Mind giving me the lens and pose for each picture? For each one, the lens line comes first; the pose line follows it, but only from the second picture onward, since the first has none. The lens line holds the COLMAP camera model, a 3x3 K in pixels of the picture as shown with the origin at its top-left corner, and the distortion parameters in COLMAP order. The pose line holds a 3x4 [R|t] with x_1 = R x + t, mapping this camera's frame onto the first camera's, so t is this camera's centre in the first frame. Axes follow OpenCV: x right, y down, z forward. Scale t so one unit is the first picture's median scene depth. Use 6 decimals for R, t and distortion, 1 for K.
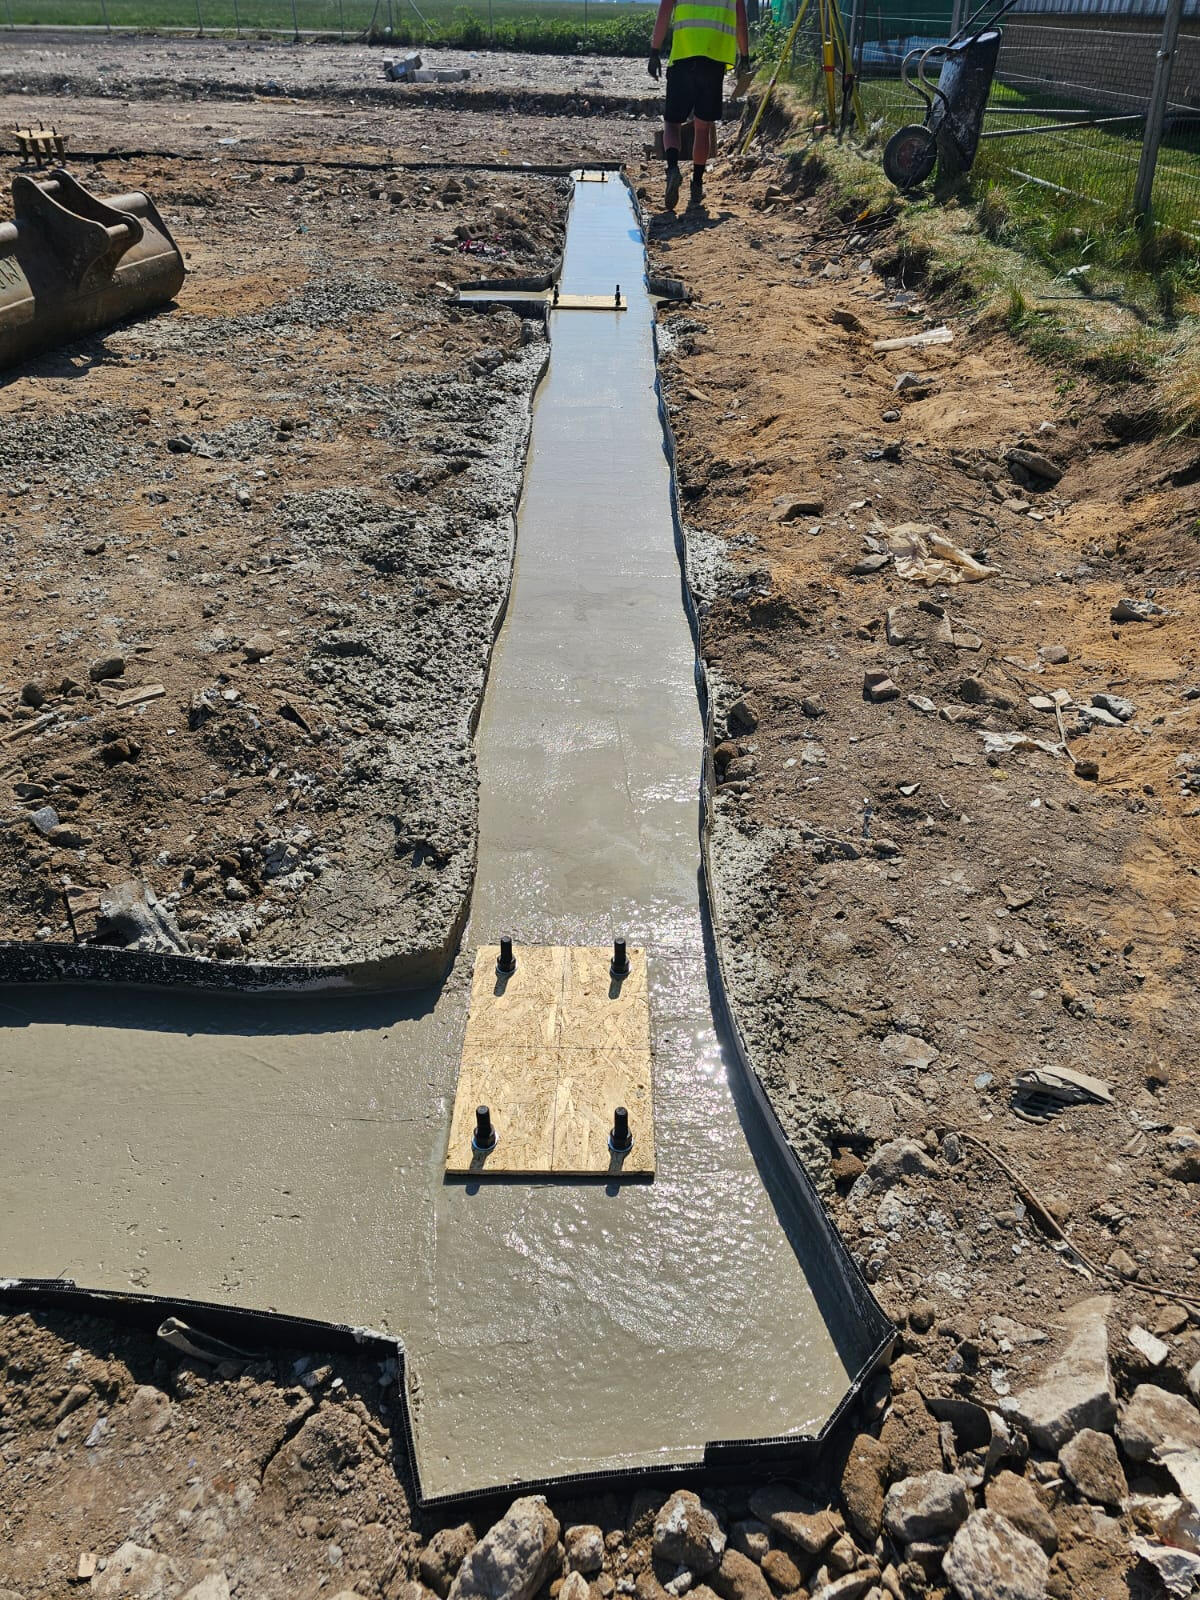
lens RADIAL K [[1117.0, 0, 609.3], [0, 1117.0, 754.7], [0, 0, 1]] dist [0.118197, -0.183224]
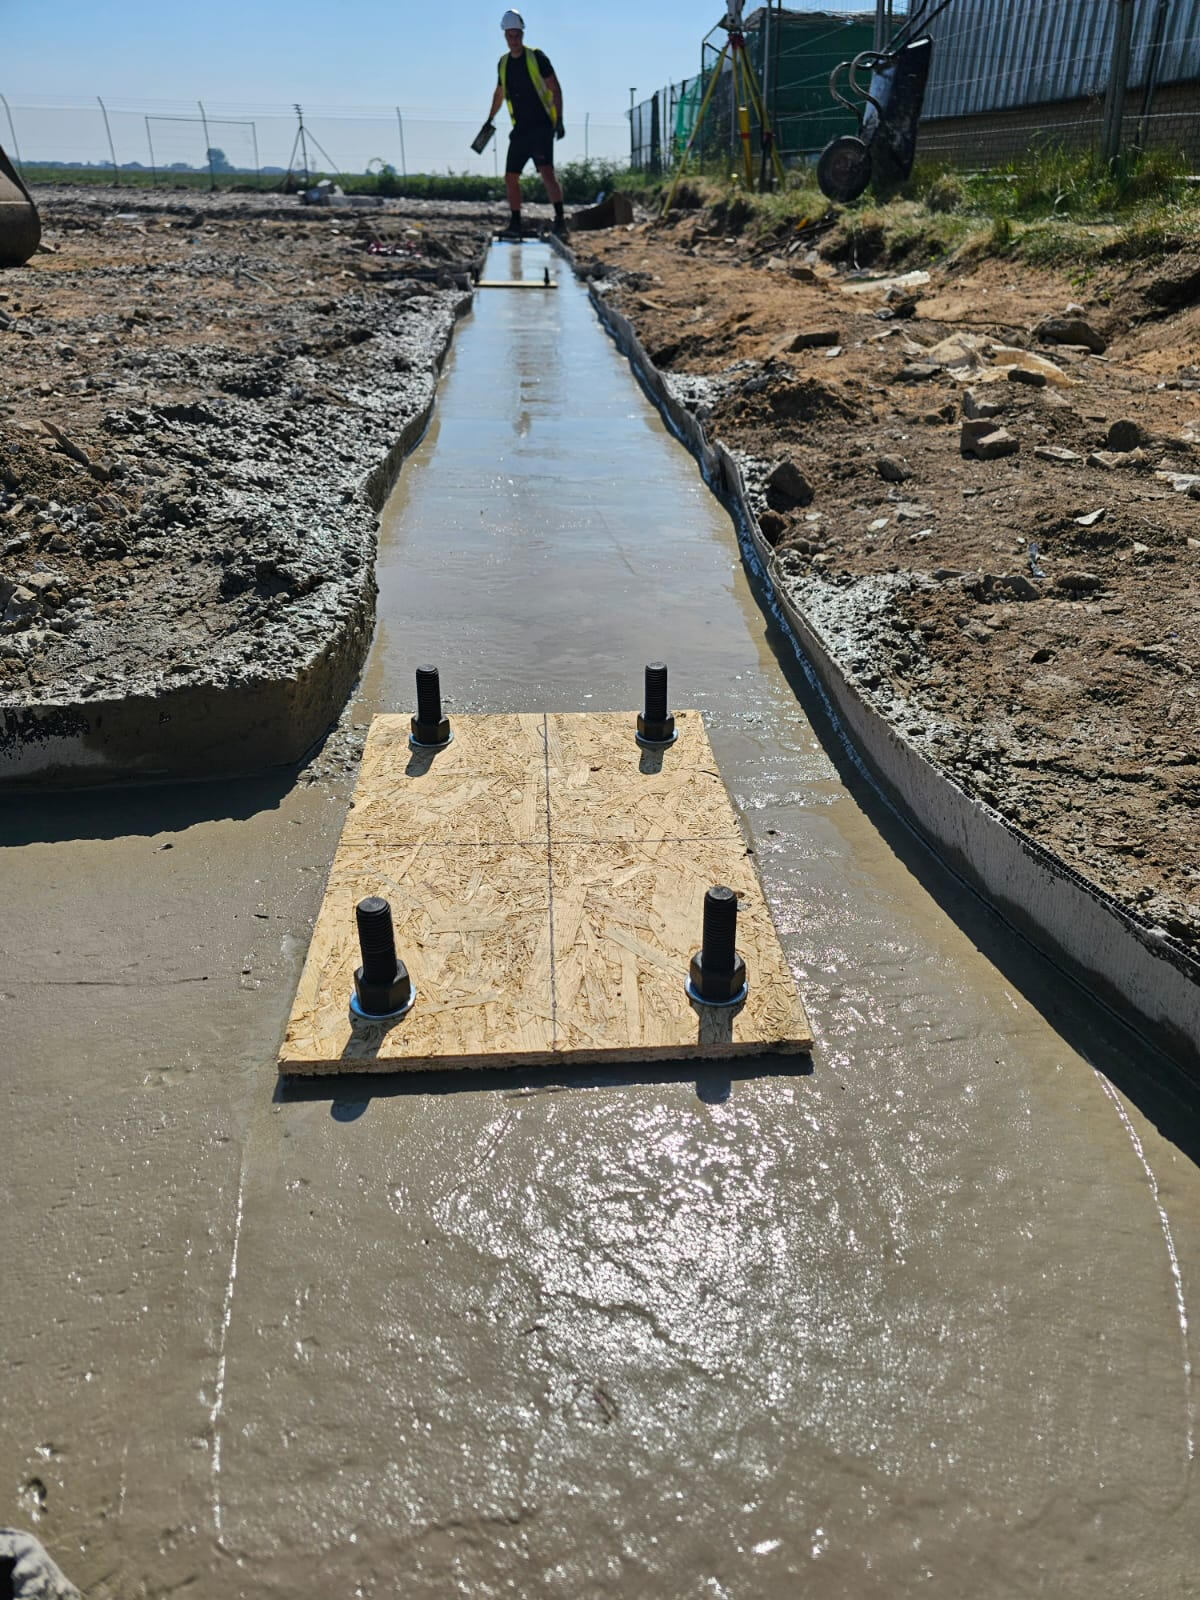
lens RADIAL K [[1057.4, 0, 600.0], [0, 1057.4, 800.0], [0, 0, 1]] dist [0.023396, -0.003031]
pose [[0.997281, -0.040036, 0.061866, -0.041279], [0.047635, 0.990800, -0.126677, 0.249020], [-0.056225, 0.129280, 0.990013, 0.473825]]
